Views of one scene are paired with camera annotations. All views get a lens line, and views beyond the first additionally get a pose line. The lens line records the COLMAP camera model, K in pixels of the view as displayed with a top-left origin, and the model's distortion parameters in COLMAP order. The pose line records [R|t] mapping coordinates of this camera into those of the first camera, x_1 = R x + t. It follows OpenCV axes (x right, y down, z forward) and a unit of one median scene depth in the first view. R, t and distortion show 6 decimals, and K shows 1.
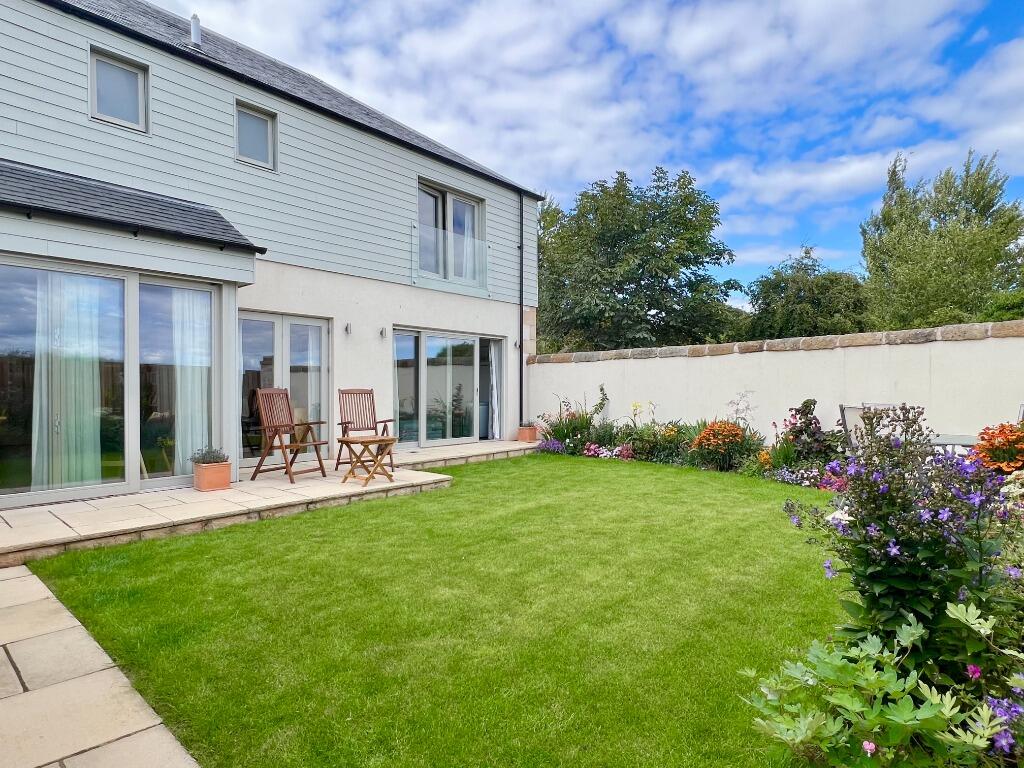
lens RADIAL K [[585.6, 0, 514.7], [0, 585.6, 387.6], [0, 0, 1]] dist [-0.001371, 0.000642]
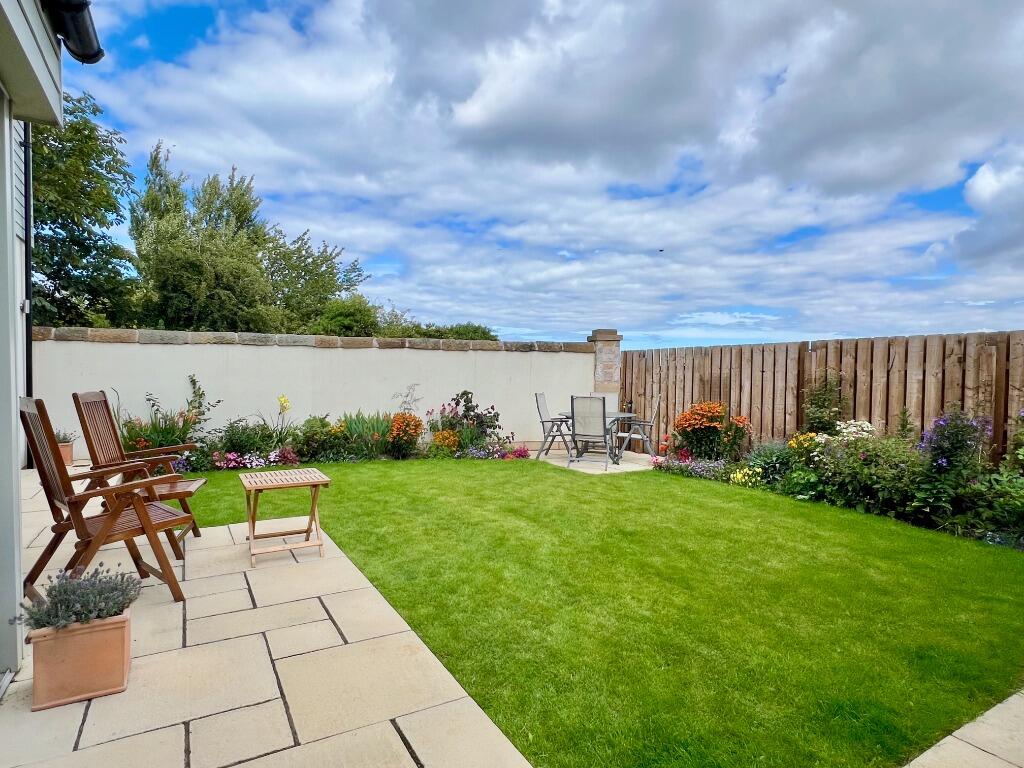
lens RADIAL K [[585.6, 0, 511.6], [0, 585.6, 381.7], [0, 0, 1]] dist [-0.001371, 0.000642]
pose [[0.305955, -0.011555, 0.951976, -0.508753], [-0.008427, 0.999854, 0.014845, -0.013861], [-0.952009, -0.012564, 0.305813, 0.412332]]
